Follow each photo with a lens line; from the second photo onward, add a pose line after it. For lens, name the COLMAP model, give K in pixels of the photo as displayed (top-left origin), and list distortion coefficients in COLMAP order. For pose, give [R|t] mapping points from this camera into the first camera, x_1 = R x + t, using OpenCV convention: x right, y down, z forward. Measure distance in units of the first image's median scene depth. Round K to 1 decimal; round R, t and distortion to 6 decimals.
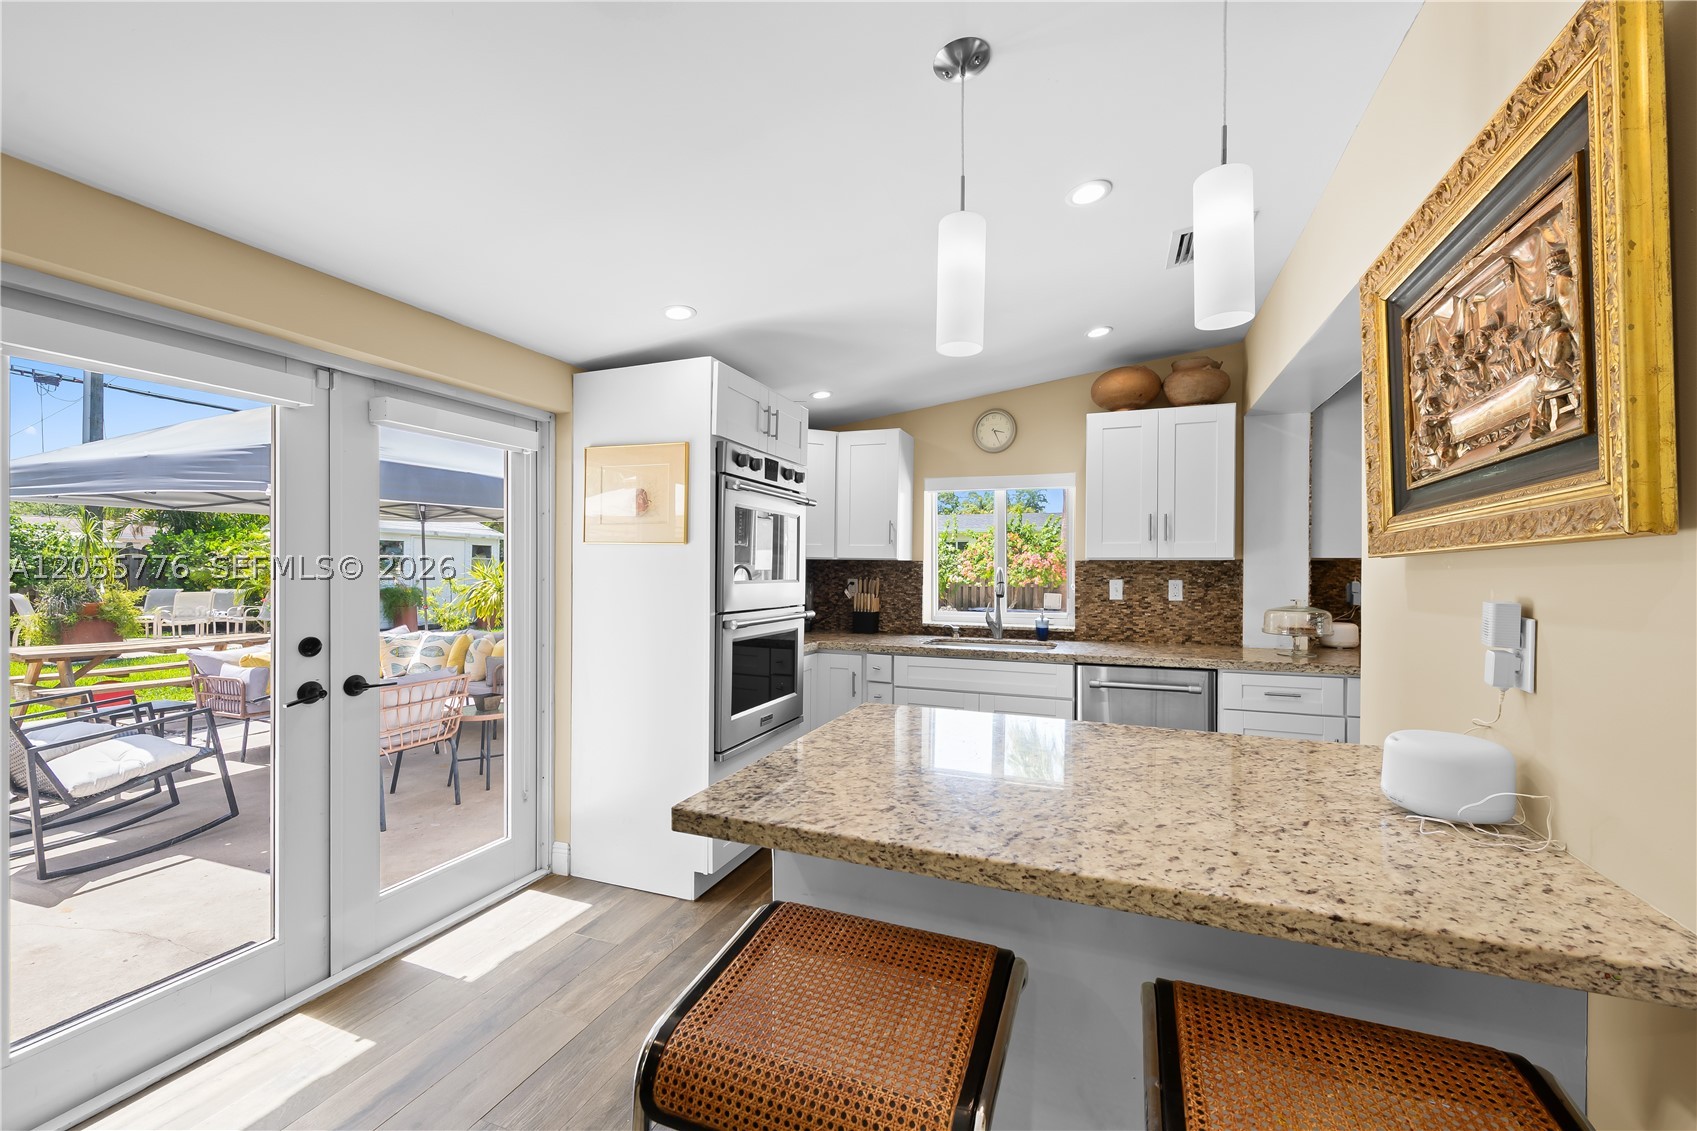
lens RADIAL K [[673.9, 0, 861.4], [0, 673.9, 574.4], [0, 0, 1]] dist [0.006964, -0.004330]
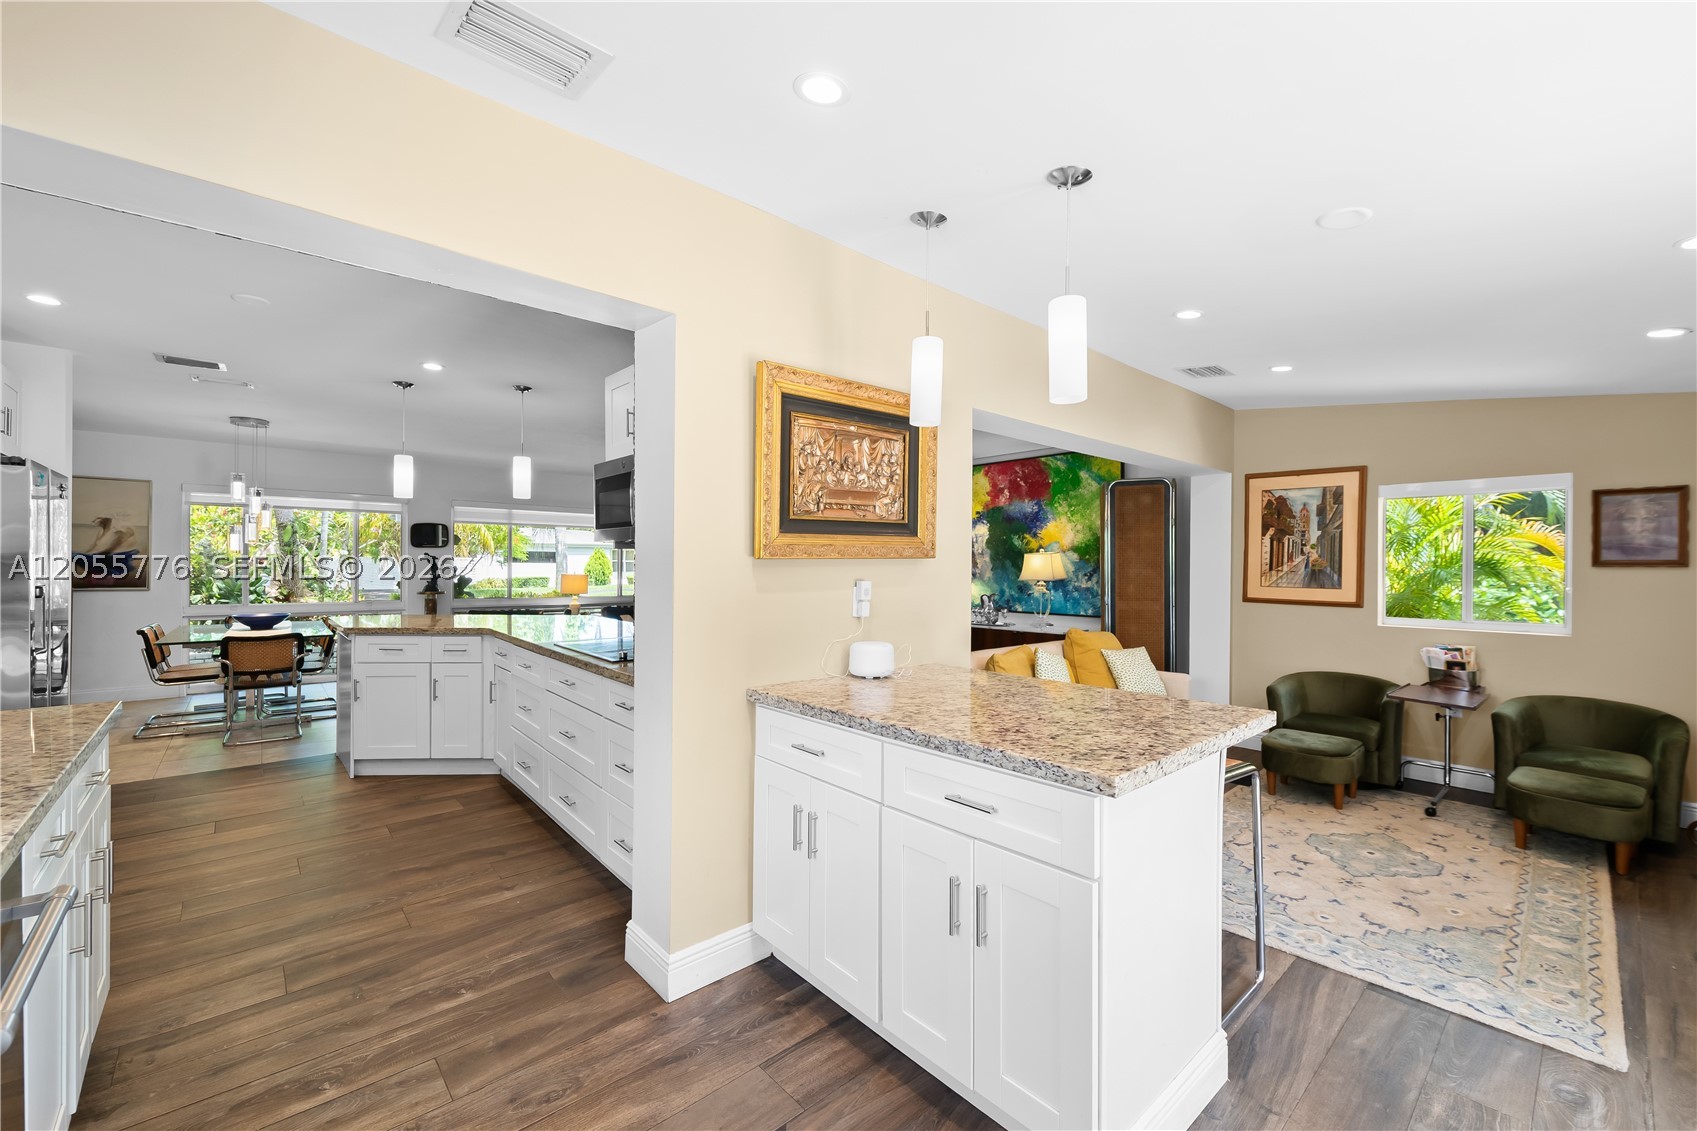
lens RADIAL K [[673.9, 0, 869.0], [0, 673.9, 571.0], [0, 0, 1]] dist [0.006964, -0.004330]
pose [[-0.892000, -0.014628, 0.451799, -0.040049], [-0.007882, 0.999828, 0.016810, -0.010980], [-0.451967, 0.011434, -0.891962, 0.919830]]
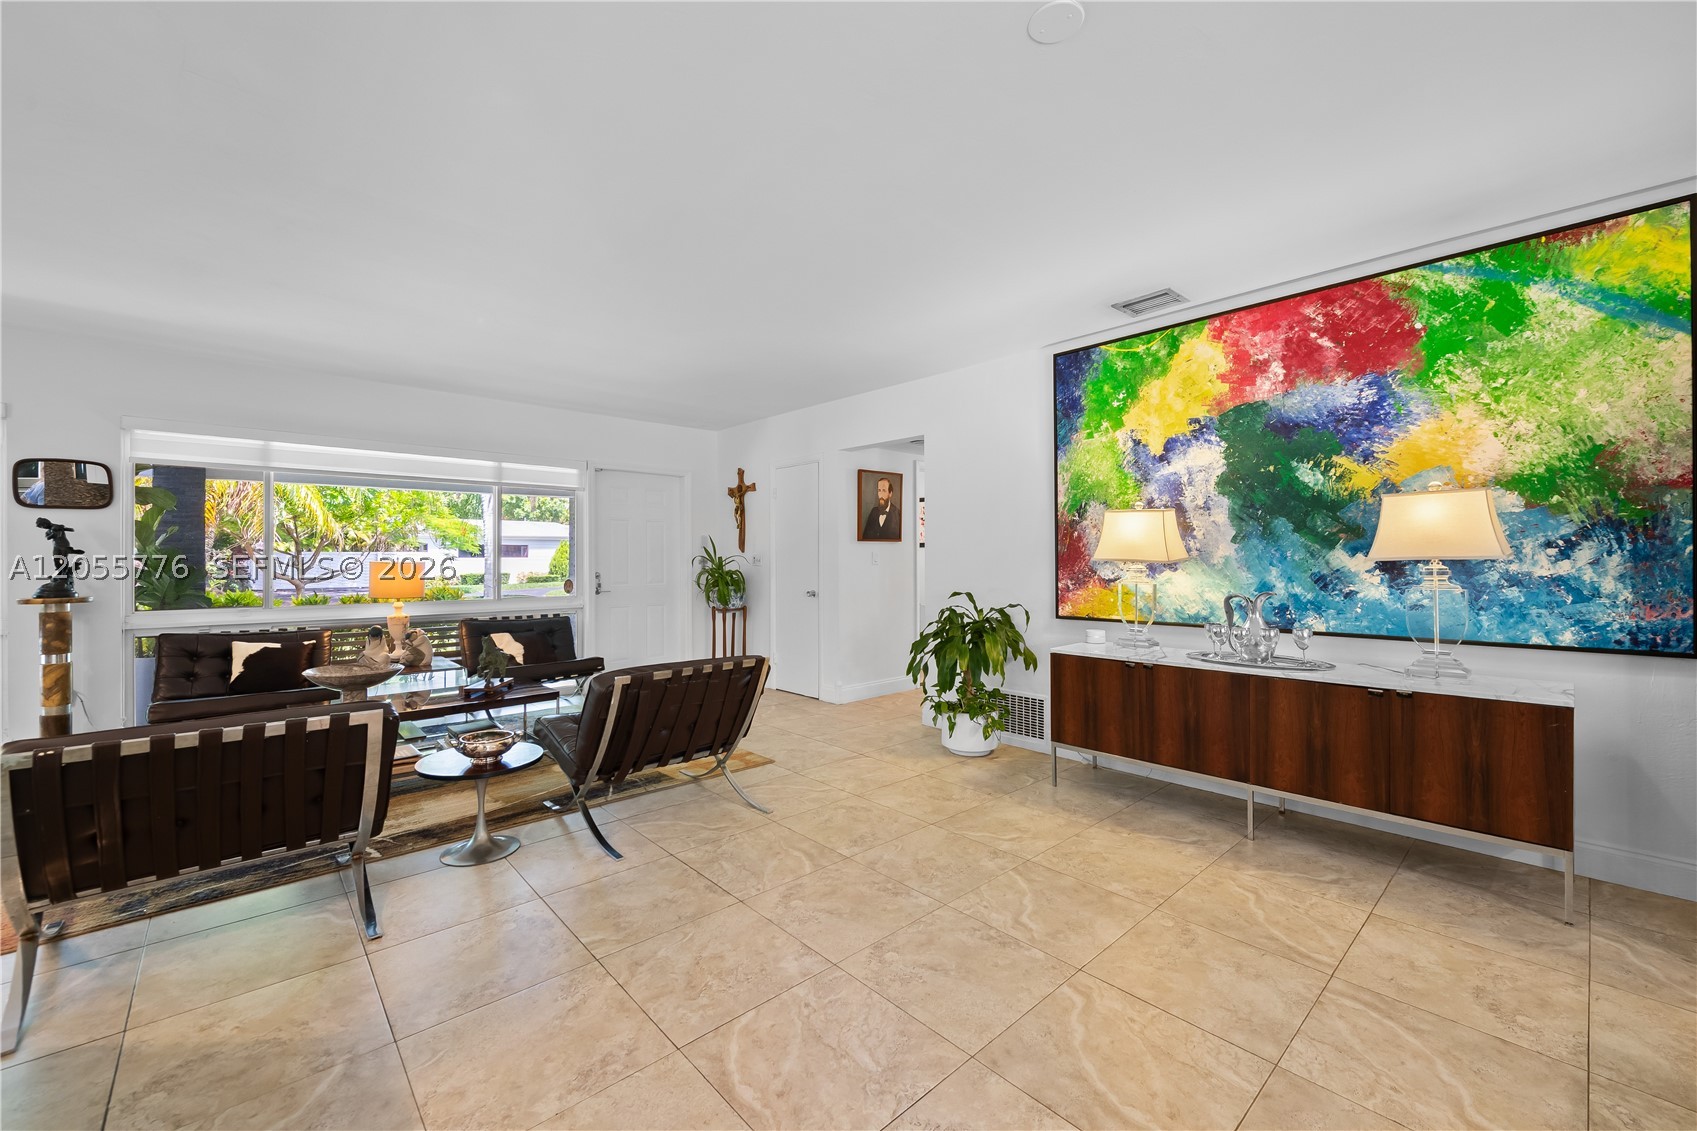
lens RADIAL K [[673.9, 0, 875.9], [0, 673.9, 561.4], [0, 0, 1]] dist [0.006964, -0.004330]
pose [[-0.901828, -0.004492, 0.432071, 0.593347], [0.000800, 0.999927, 0.012065, 0.033463], [-0.432094, 0.011226, -0.901759, 0.003453]]
